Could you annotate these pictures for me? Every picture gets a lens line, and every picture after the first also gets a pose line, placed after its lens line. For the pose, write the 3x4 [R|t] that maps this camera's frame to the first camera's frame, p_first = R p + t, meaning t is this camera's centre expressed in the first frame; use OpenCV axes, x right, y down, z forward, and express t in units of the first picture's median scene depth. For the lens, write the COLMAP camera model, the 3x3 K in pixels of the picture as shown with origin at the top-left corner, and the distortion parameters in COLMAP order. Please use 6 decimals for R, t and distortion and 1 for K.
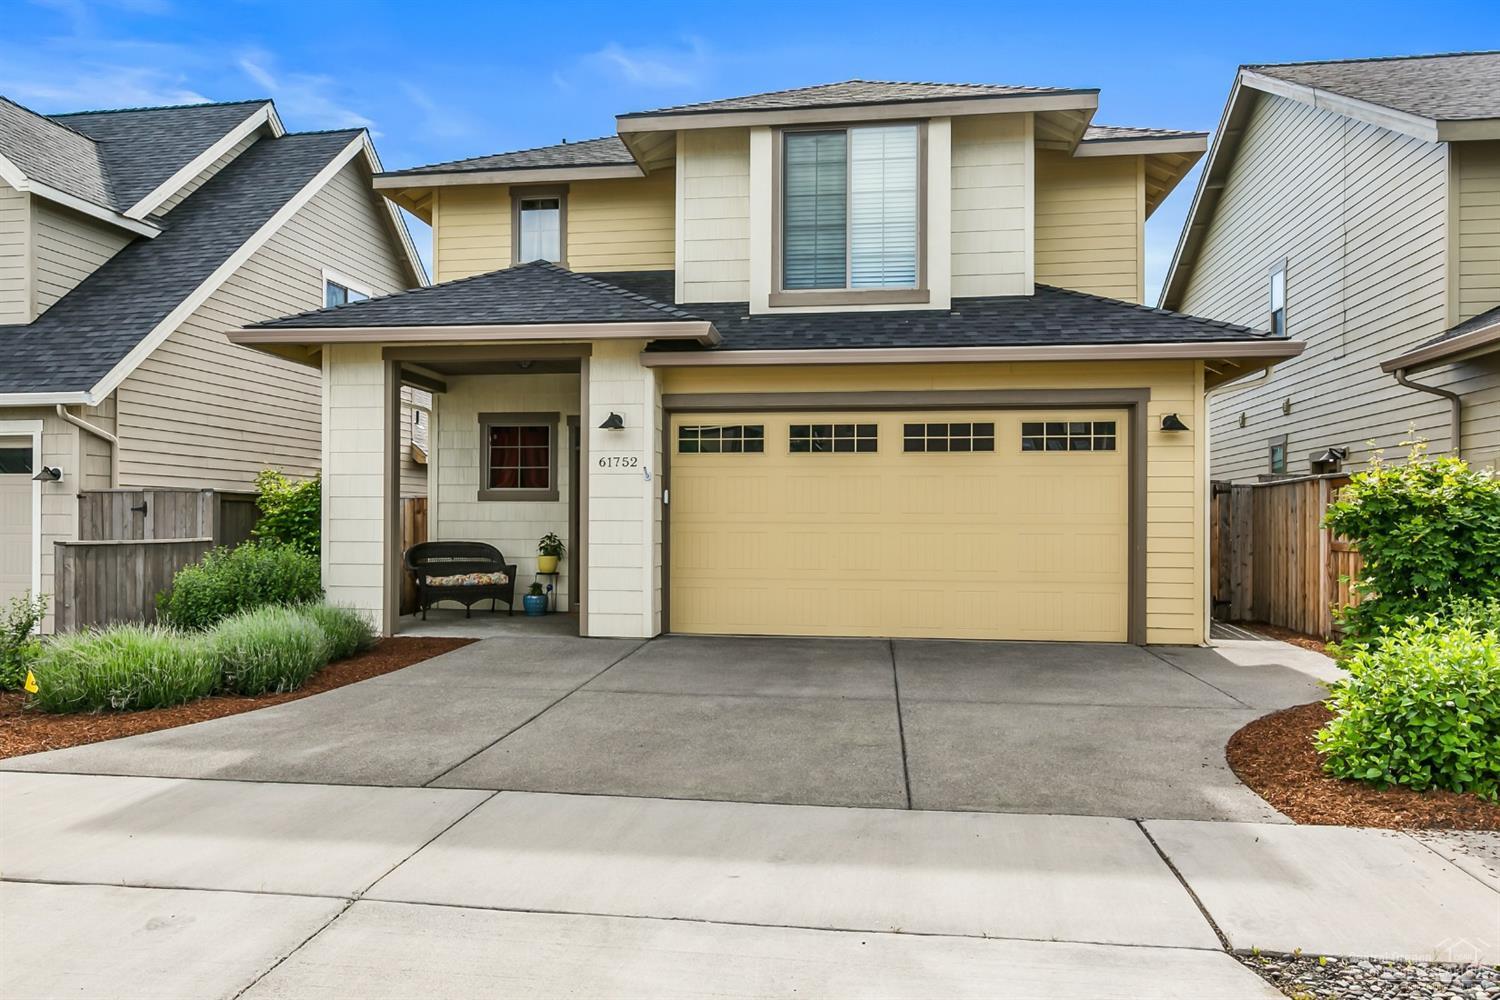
lens RADIAL K [[1154.4, 0, 736.6], [0, 1154.4, 507.8], [0, 0, 1]] dist [0.004935, -0.004813]
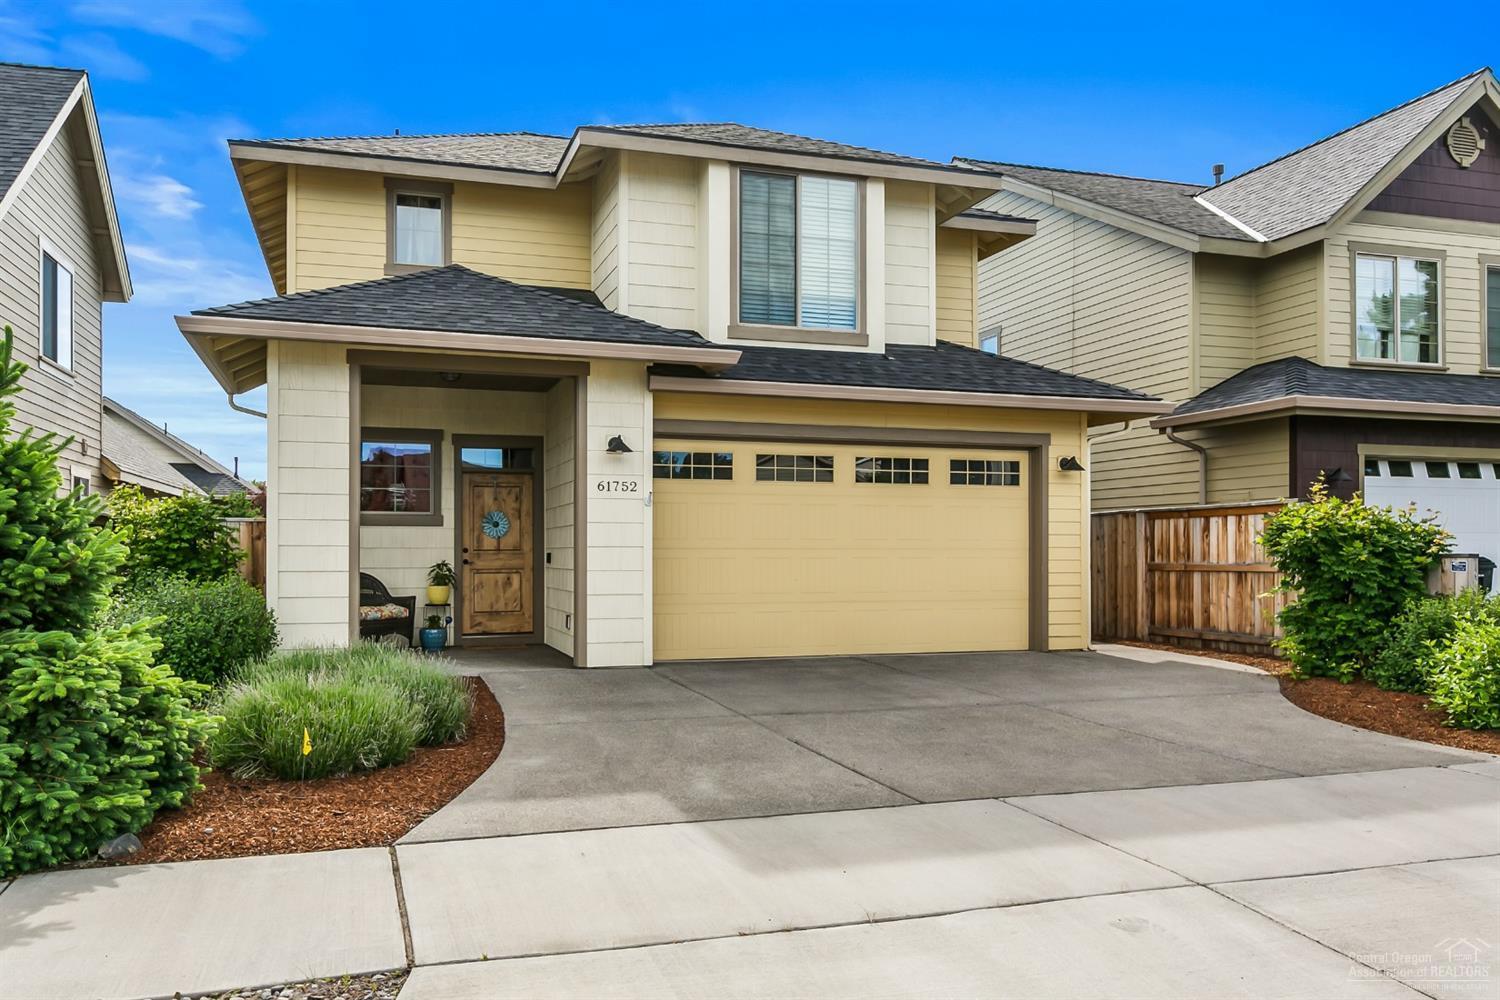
lens RADIAL K [[1154.4, 0, 780.7], [0, 1154.4, 538.2], [0, 0, 1]] dist [0.004935, -0.004813]
pose [[0.888901, 0.001468, 0.458097, -0.405096], [-0.002769, 0.999994, 0.002168, 0.001472], [-0.458091, -0.003195, 0.888900, 0.067324]]
